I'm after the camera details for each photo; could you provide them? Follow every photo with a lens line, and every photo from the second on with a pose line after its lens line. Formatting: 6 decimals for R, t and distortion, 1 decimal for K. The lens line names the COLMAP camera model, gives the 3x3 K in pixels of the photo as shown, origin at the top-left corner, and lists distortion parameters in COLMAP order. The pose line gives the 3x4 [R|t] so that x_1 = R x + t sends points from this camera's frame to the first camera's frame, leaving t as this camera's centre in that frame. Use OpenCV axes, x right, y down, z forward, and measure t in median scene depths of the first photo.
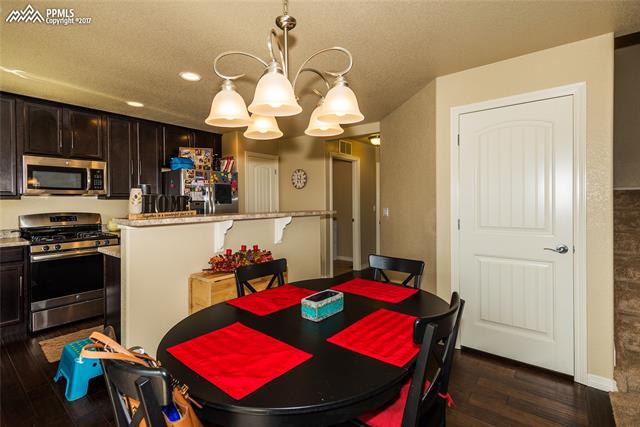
lens RADIAL K [[306.8, 0, 315.1], [0, 306.8, 203.5], [0, 0, 1]] dist [0.012225, -0.000248]
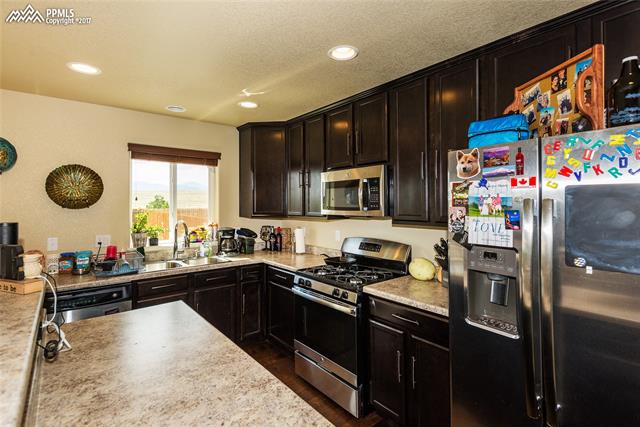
lens RADIAL K [[306.8, 0, 332.7], [0, 306.8, 203.8], [0, 0, 1]] dist [0.012225, -0.000248]
pose [[-0.180394, 0.011115, -0.983532, -0.051800], [0.005200, 0.999933, 0.010347, -0.062775], [0.983581, -0.003248, -0.180440, 1.021856]]
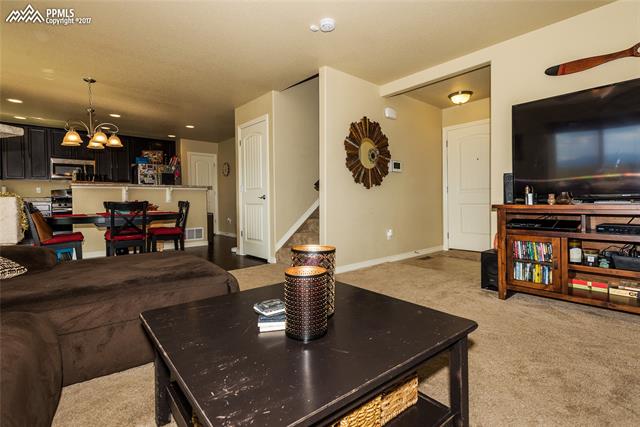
lens RADIAL K [[306.8, 0, 312.8], [0, 306.8, 201.6], [0, 0, 1]] dist [0.012225, -0.000248]
pose [[0.985327, -0.007503, -0.170512, 0.878080], [0.008213, 0.999960, 0.003460, 0.106773], [0.170479, -0.004810, 0.985350, -0.556048]]
